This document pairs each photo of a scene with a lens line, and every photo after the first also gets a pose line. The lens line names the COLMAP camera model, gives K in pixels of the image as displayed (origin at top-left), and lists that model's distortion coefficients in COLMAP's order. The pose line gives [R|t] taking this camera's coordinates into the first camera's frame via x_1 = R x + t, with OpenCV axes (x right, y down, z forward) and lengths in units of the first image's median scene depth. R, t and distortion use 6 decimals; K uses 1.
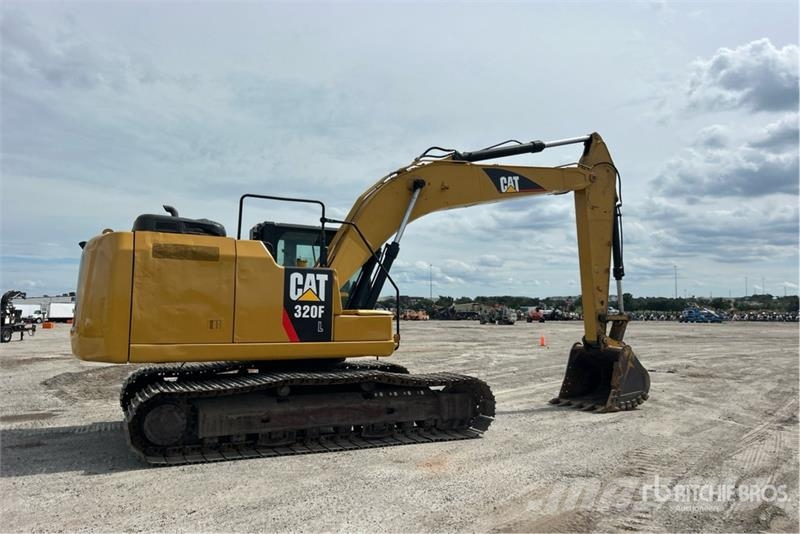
lens RADIAL K [[594.3, 0, 408.1], [0, 594.3, 266.7], [0, 0, 1]] dist [0.066922, -0.076883]
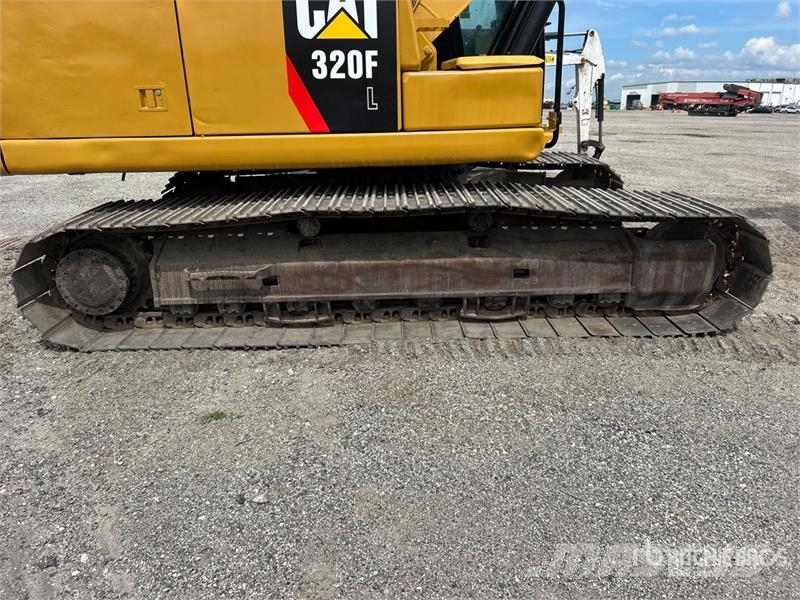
lens RADIAL K [[597.0, 0, 403.3], [0, 597.0, 302.4], [0, 0, 1]] dist [0.061033, -0.067414]
pose [[0.907862, 0.129123, -0.398890, 0.085635], [0.060731, 0.900862, 0.429836, 0.043093], [0.414847, -0.414456, 0.810017, 0.558206]]
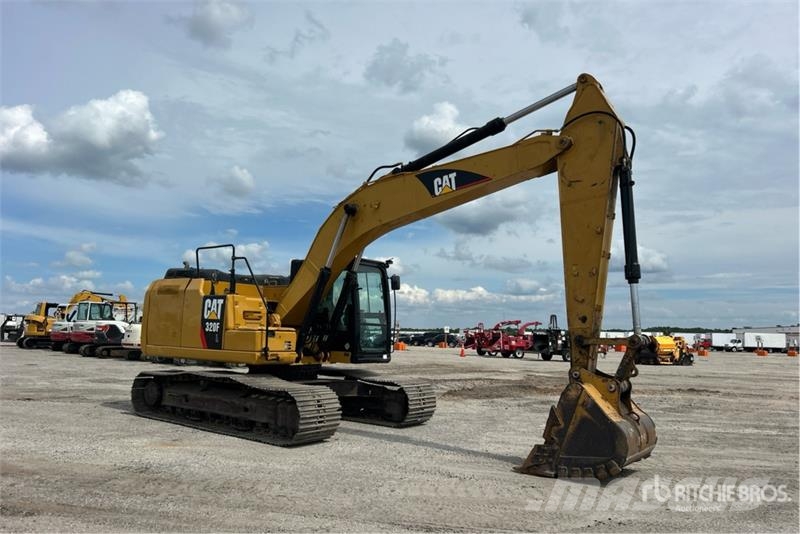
lens RADIAL K [[594.3, 0, 408.1], [0, 594.3, 266.7], [0, 0, 1]] dist [0.066922, -0.076883]
pose [[0.454375, -0.092313, -0.886014, 1.262417], [0.048403, 0.995705, -0.078919, 0.067325], [0.889494, -0.007027, 0.456892, 0.766065]]
